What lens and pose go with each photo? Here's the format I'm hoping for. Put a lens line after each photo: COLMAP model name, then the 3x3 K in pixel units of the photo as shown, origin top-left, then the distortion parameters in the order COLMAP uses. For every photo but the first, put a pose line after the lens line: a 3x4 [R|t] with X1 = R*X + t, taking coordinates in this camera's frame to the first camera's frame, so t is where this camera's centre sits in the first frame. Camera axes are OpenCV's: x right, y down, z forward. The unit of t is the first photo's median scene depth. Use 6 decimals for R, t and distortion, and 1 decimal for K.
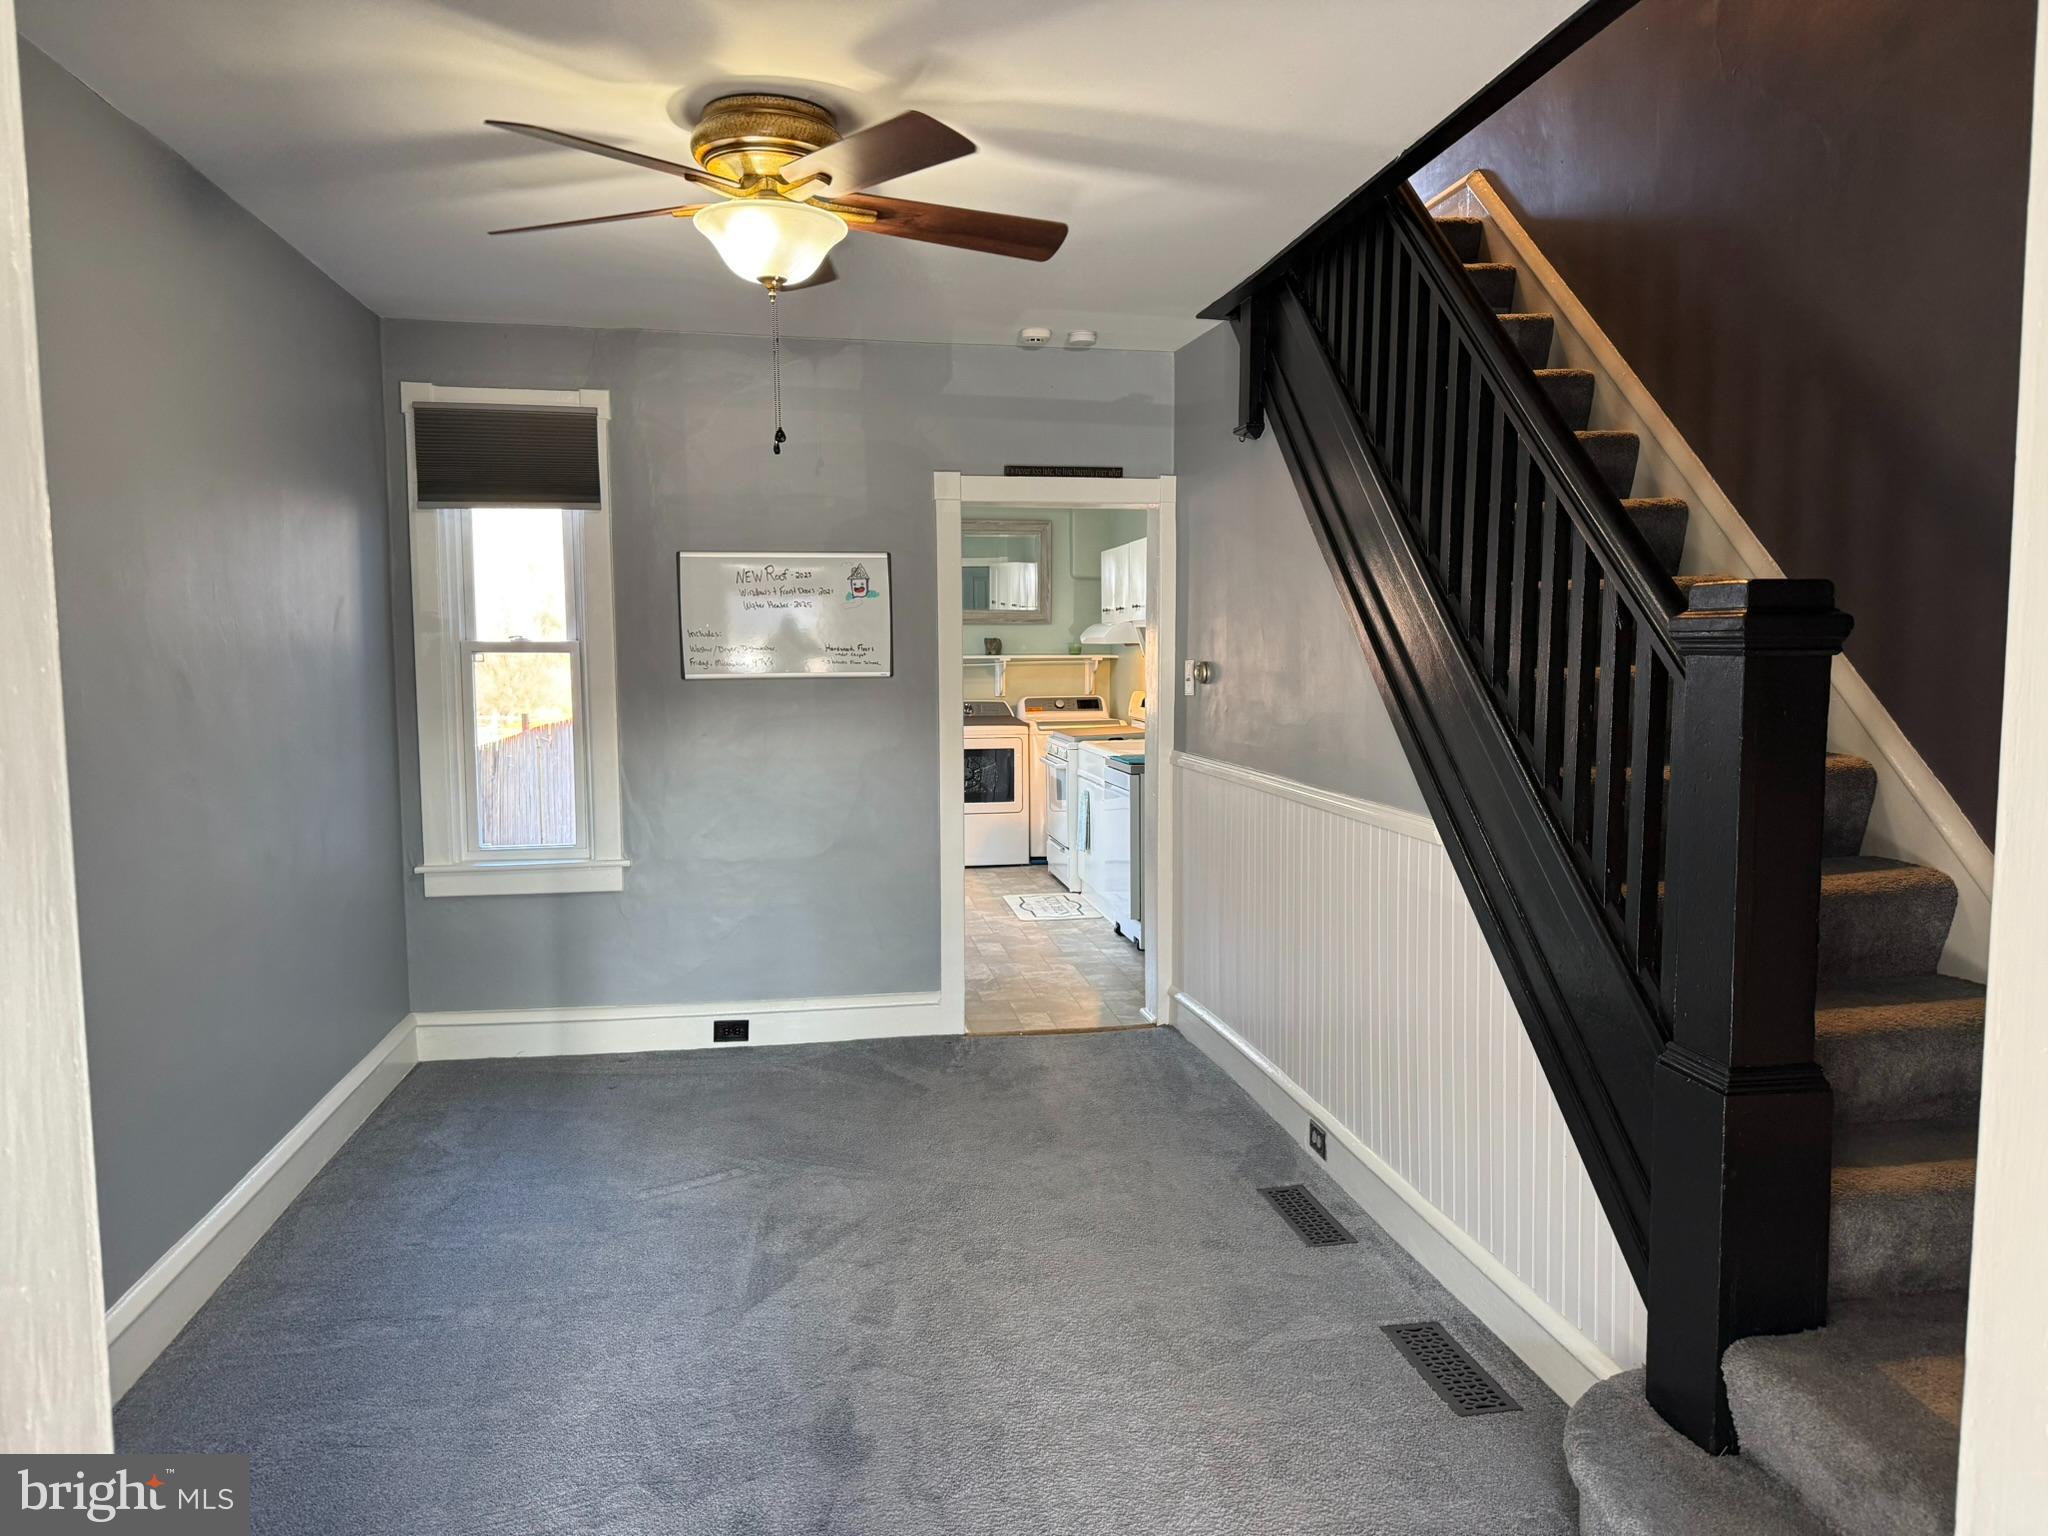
lens RADIAL K [[1417.2, 0, 997.3], [0, 1417.2, 758.4], [0, 0, 1]] dist [0.074881, 0.000134]
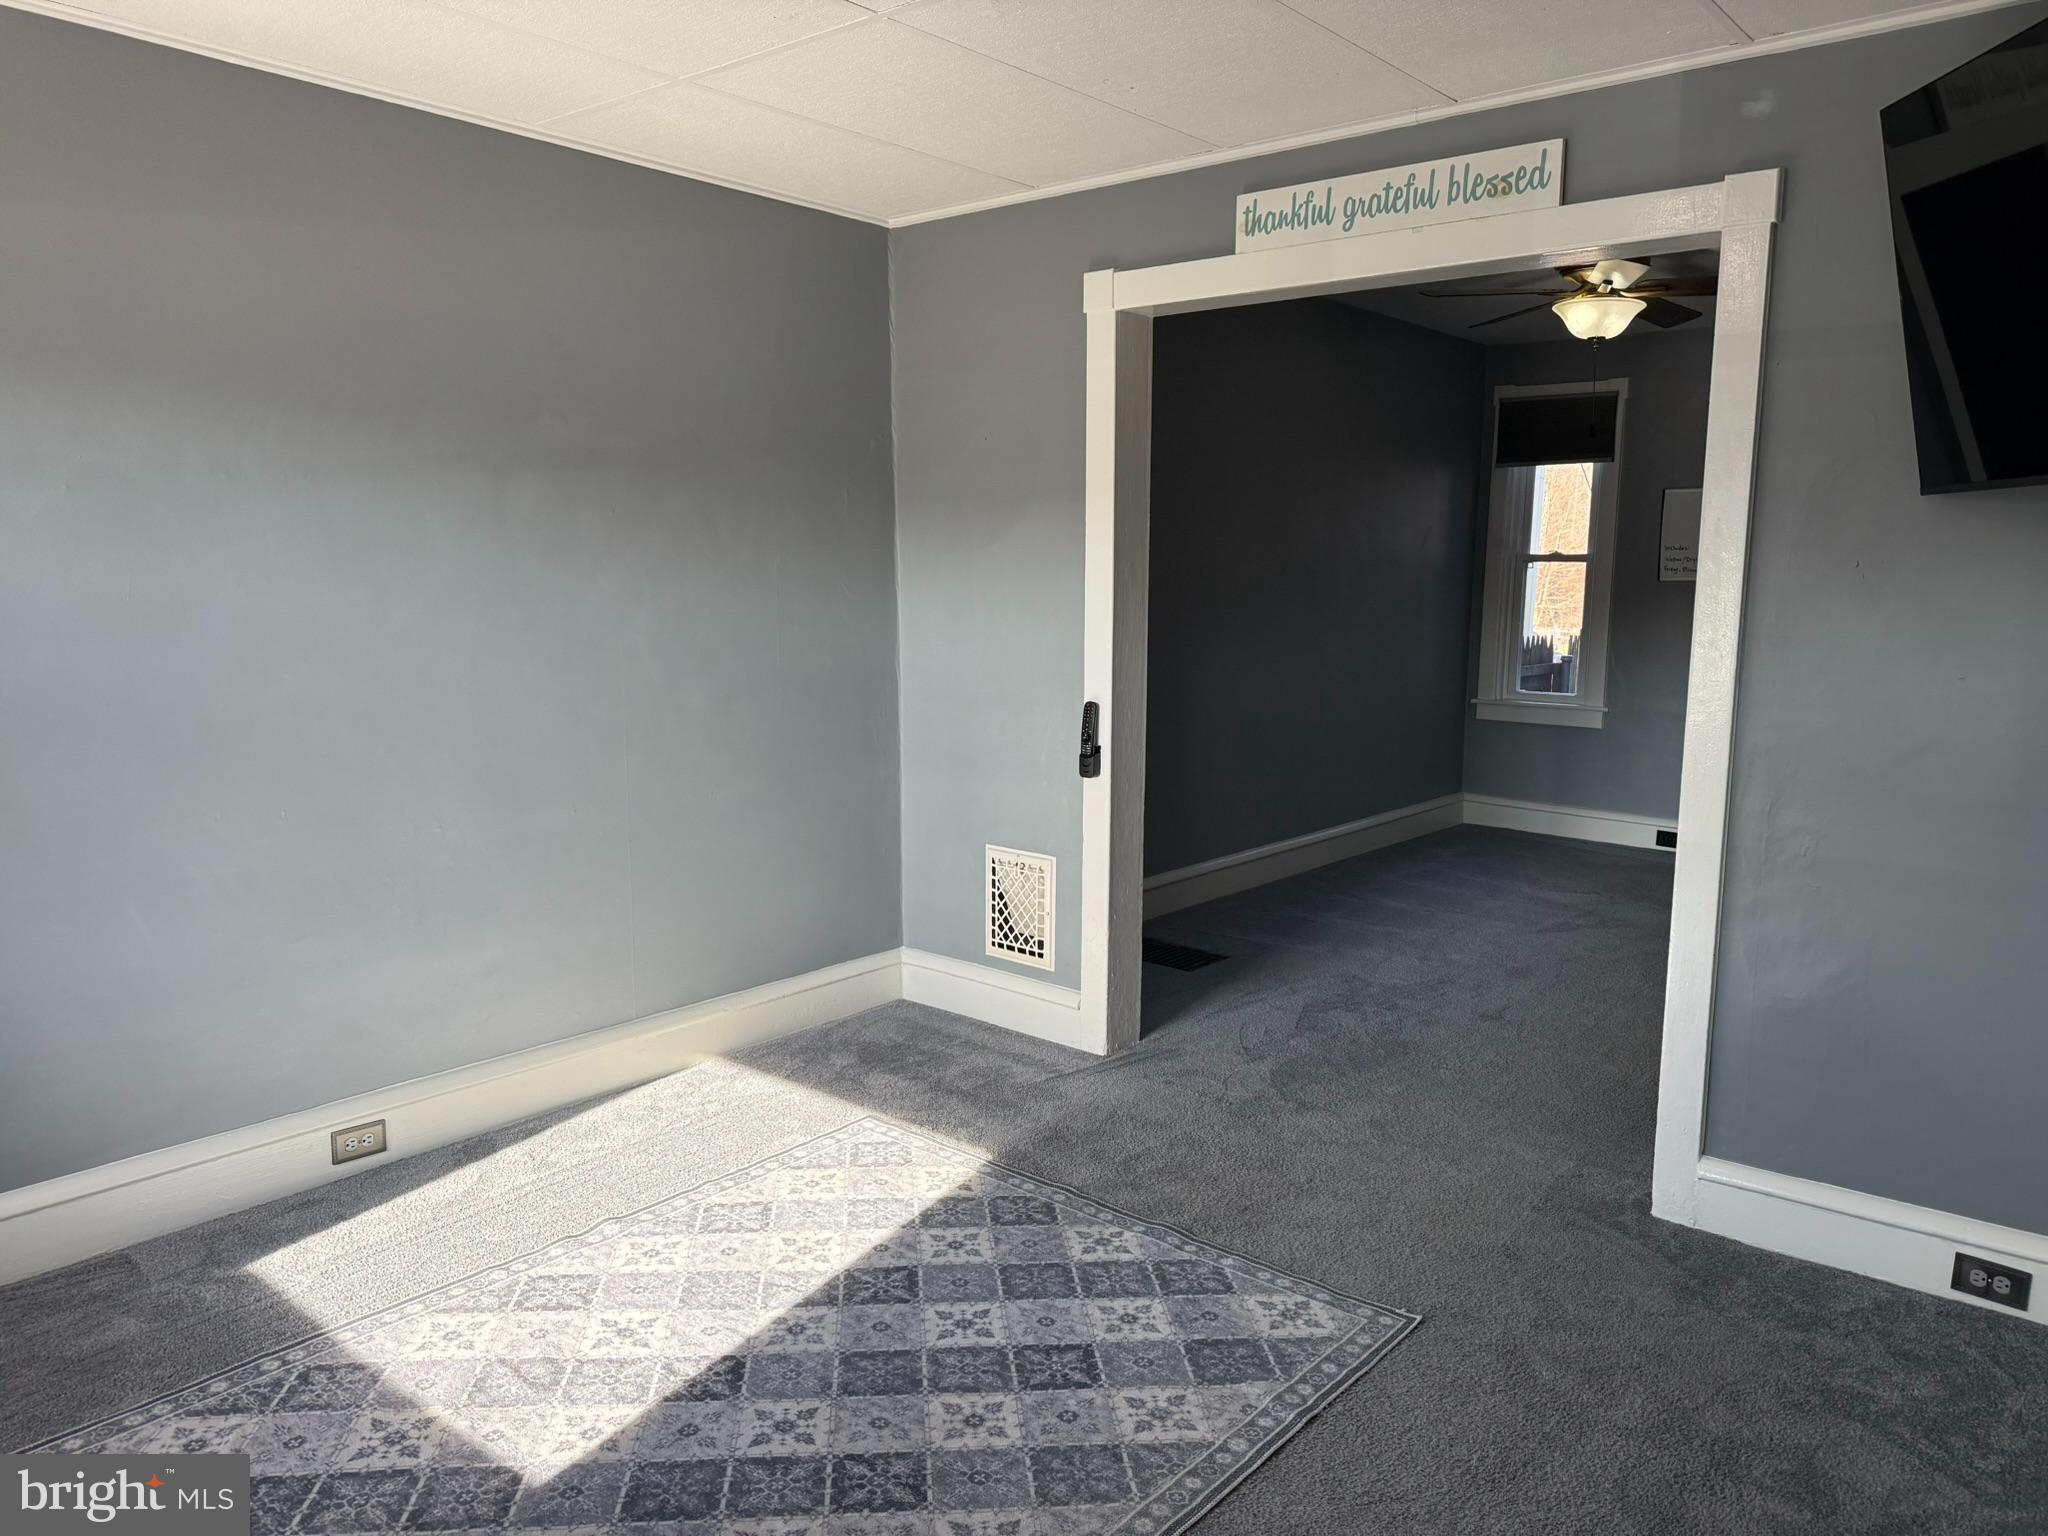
lens RADIAL K [[1450.3, 0, 1044.2], [0, 1450.3, 765.4], [0, 0, 1]] dist [0.076862, -0.098302]
pose [[0.664243, 0.114979, -0.738621, 0.462989], [-0.074614, 0.993363, 0.087535, 0.042713], [0.743784, -0.003033, 0.668413, -0.407753]]
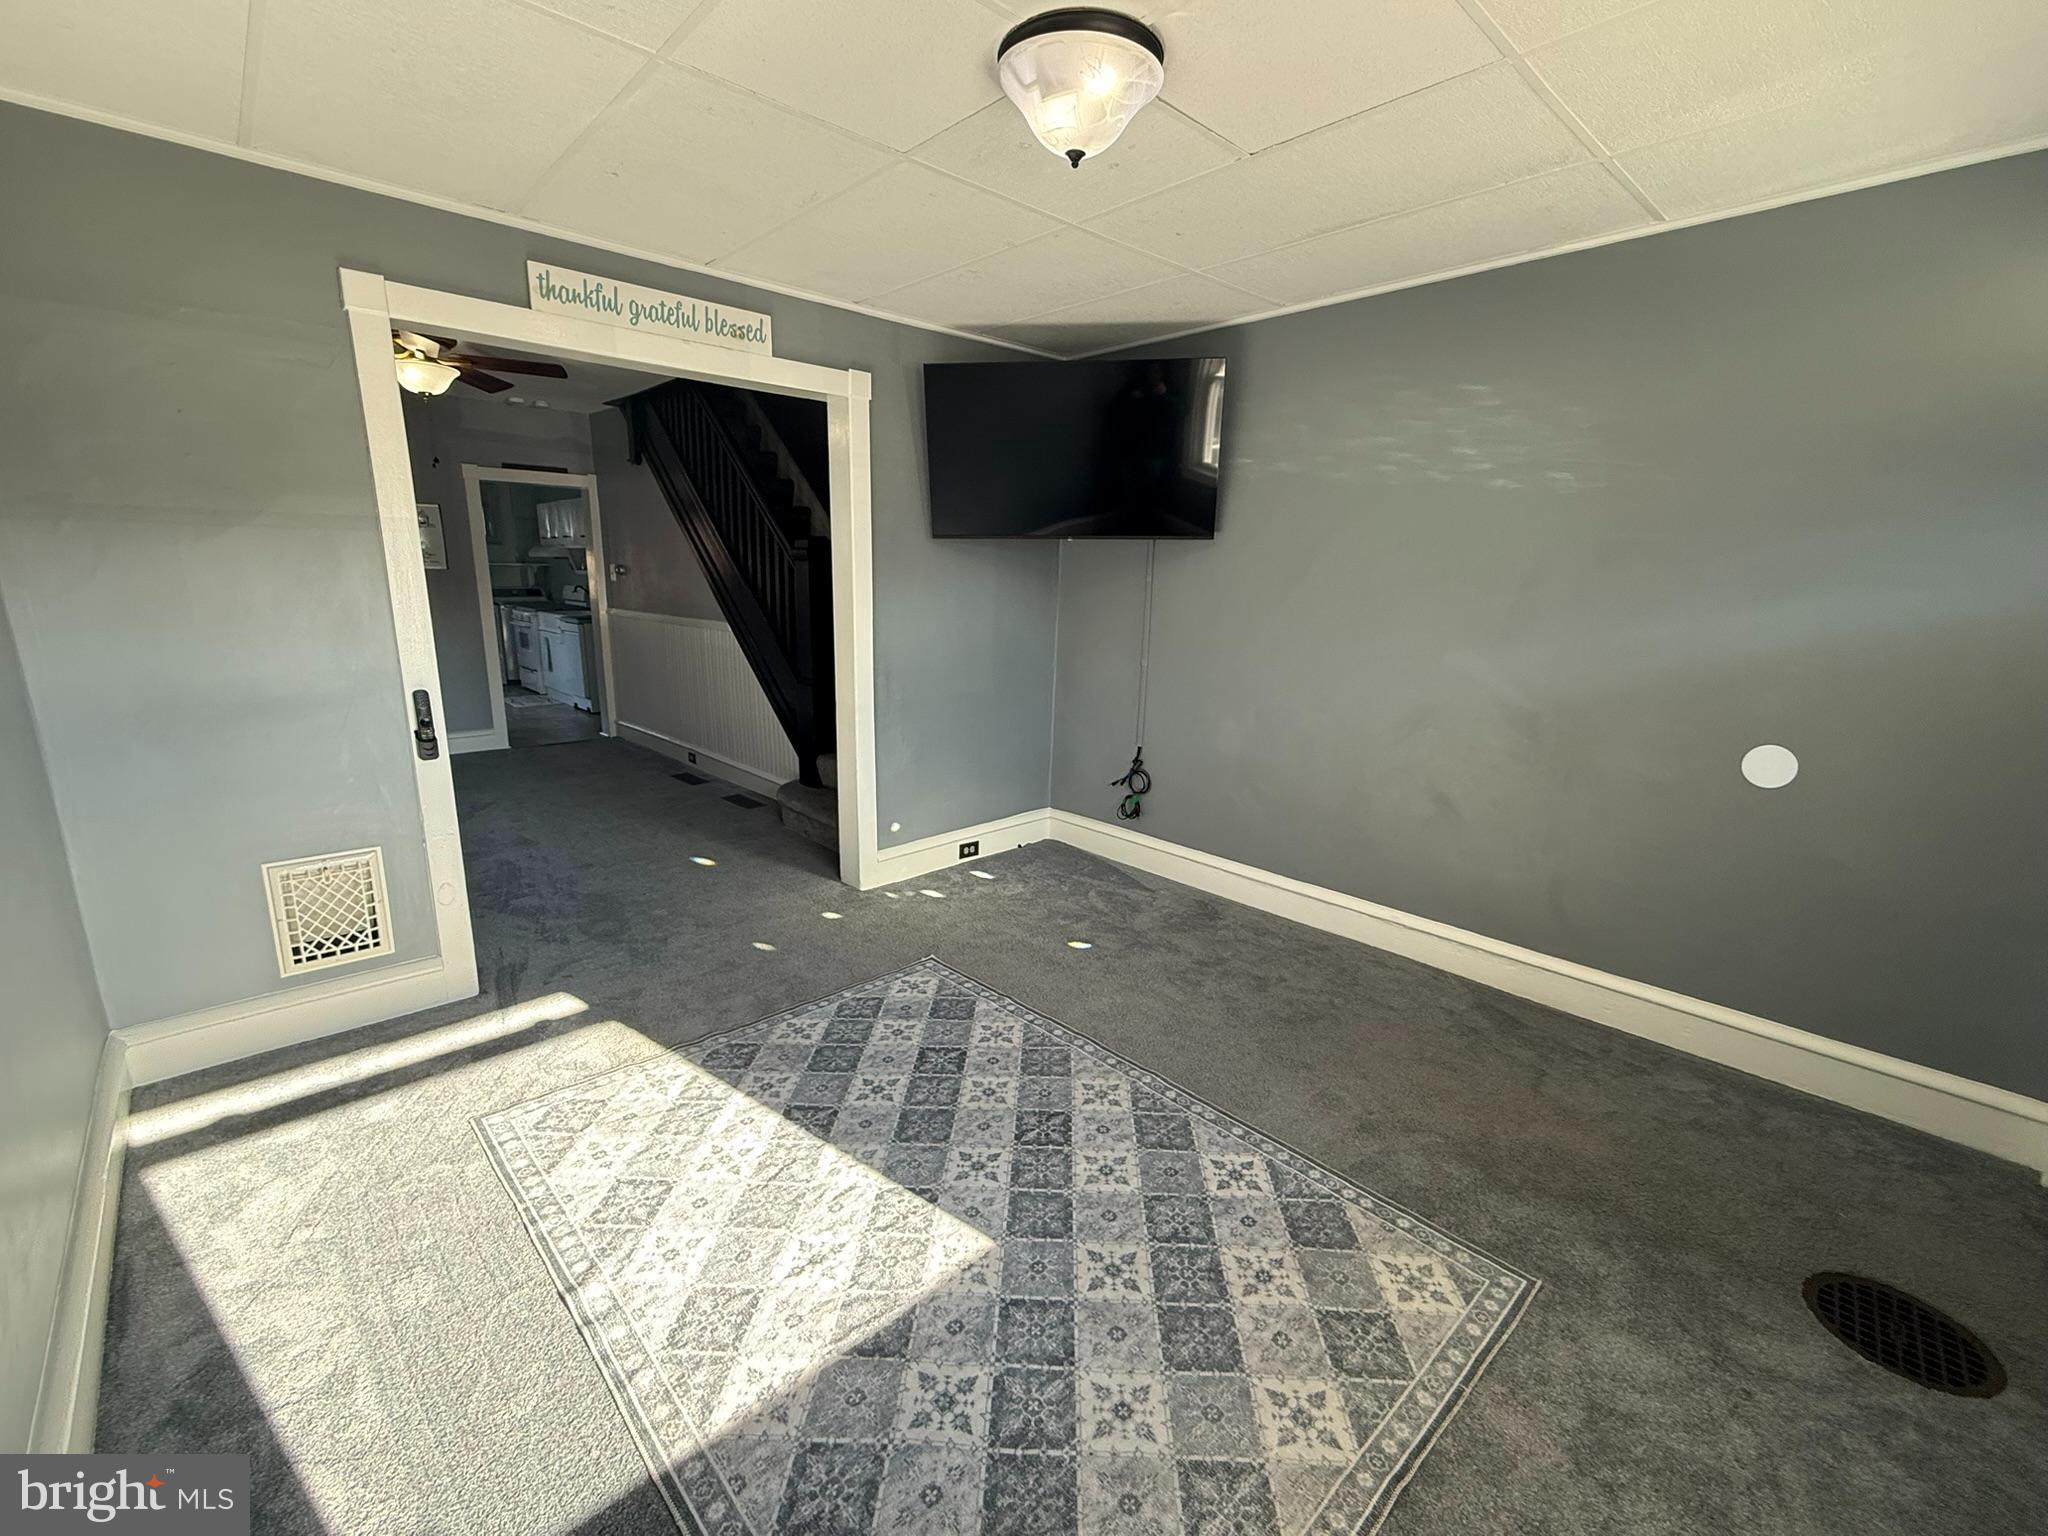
lens RADIAL K [[880.7, 0, 1010.4], [0, 880.7, 755.9], [0, 0, 1]] dist [0.028897, 0.000012]
pose [[0.830938, -0.101045, 0.547113, -0.134063], [0.028595, 0.989826, 0.139380, 0.049830], [-0.555630, -0.100172, 0.825373, -0.494940]]
